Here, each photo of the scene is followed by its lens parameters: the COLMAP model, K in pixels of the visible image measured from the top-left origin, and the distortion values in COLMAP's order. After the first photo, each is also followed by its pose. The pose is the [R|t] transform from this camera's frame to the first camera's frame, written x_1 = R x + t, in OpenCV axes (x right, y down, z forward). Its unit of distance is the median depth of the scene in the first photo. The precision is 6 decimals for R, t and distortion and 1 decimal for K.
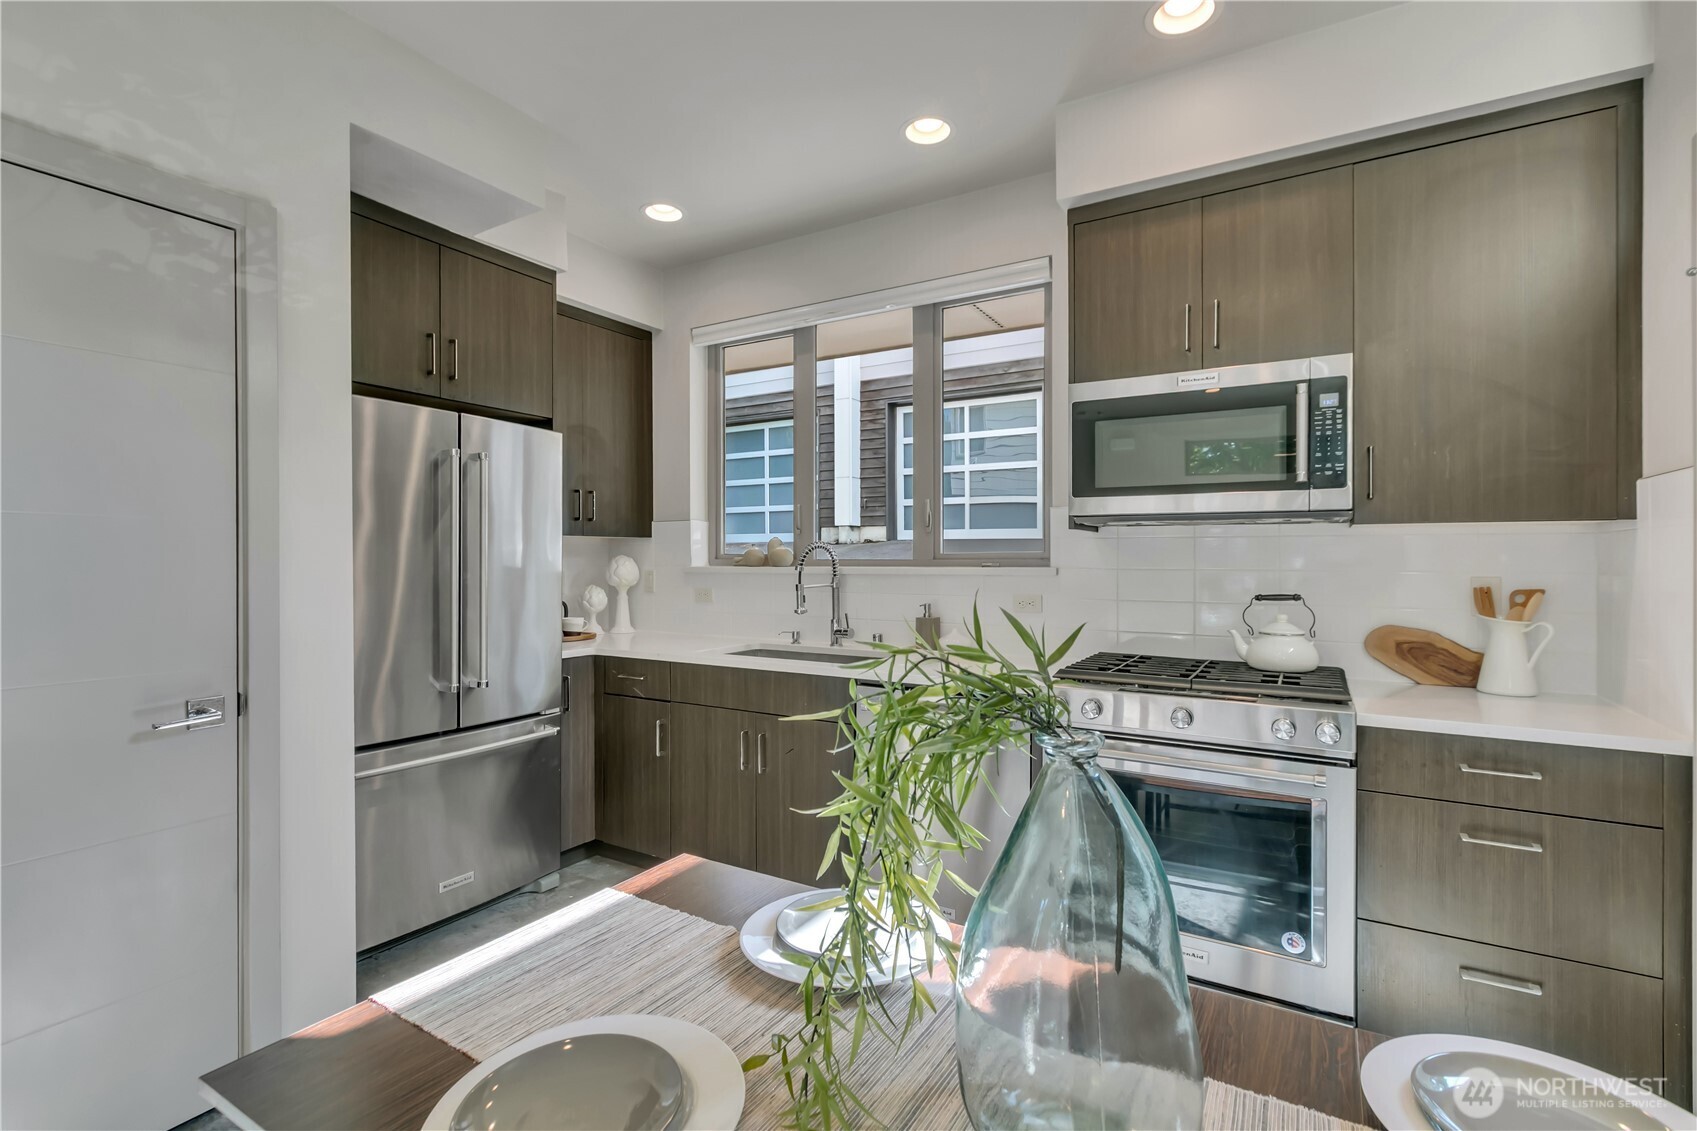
lens RADIAL K [[783.5, 0, 848.1], [0, 783.5, 557.2], [0, 0, 1]] dist [0.004473, -0.001728]
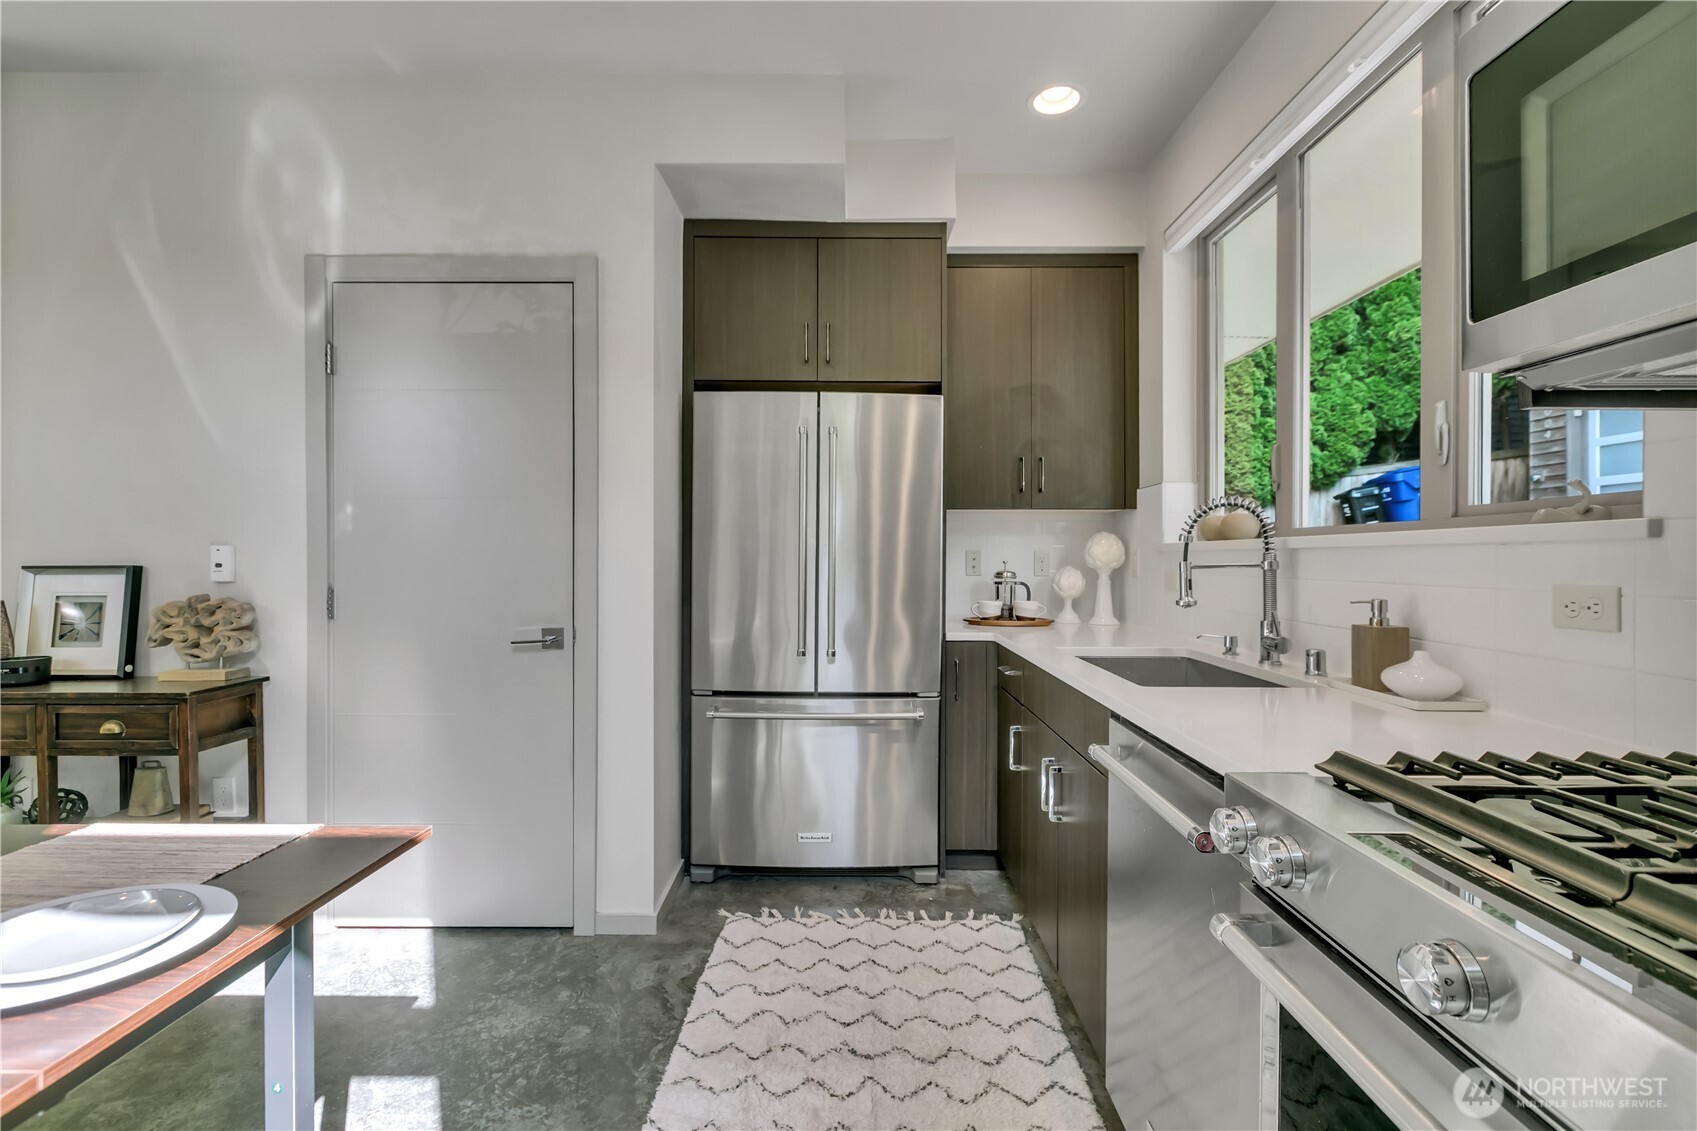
lens RADIAL K [[783.5, 0, 852.8], [0, 783.5, 556.3], [0, 0, 1]] dist [0.004473, -0.001728]
pose [[0.514204, 0.000950, -0.857667, 0.501240], [-0.000659, 1.000000, 0.000712, 0.040790], [0.857667, 0.000199, 0.514205, 0.584586]]
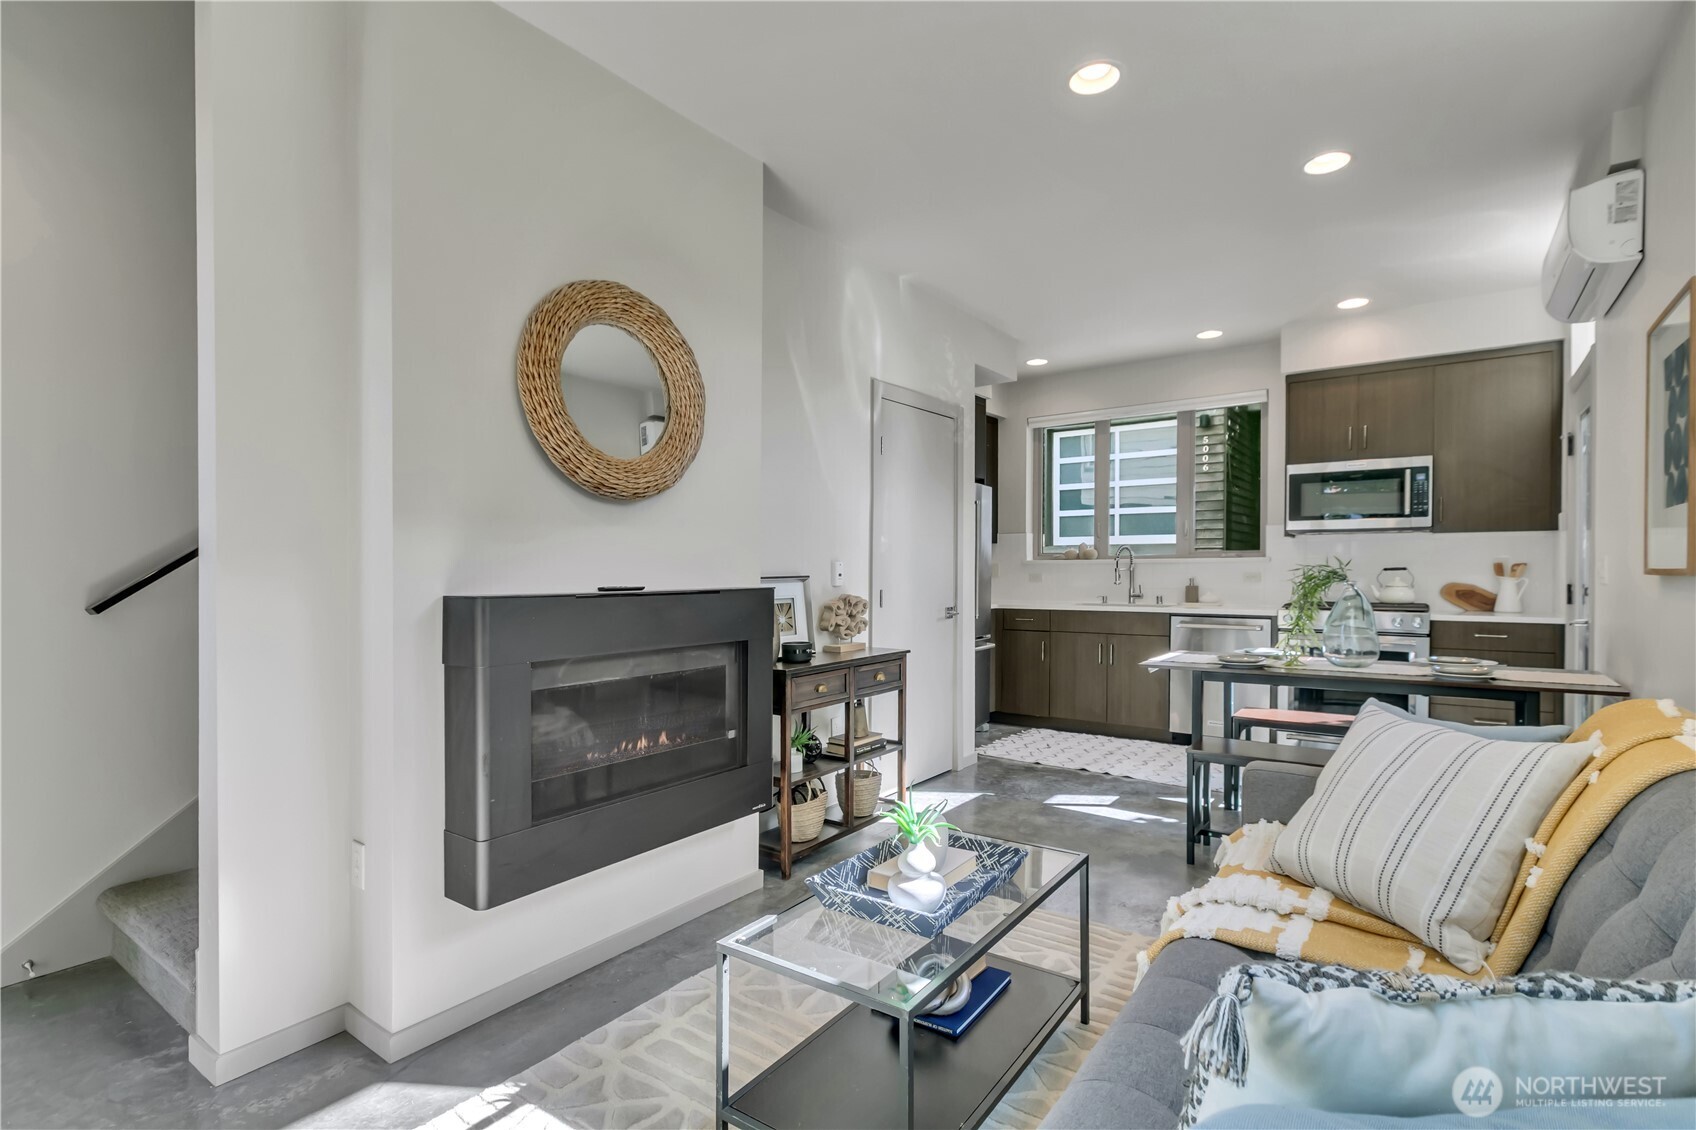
lens RADIAL K [[783.0, 0, 873.9], [0, 783.0, 582.6], [0, 0, 1]] dist [0.004473, -0.001728]
pose [[0.996353, -0.003555, -0.085248, -0.656716], [0.005449, 0.999743, 0.021996, 0.035207], [0.085148, -0.022381, 0.996117, -1.198560]]
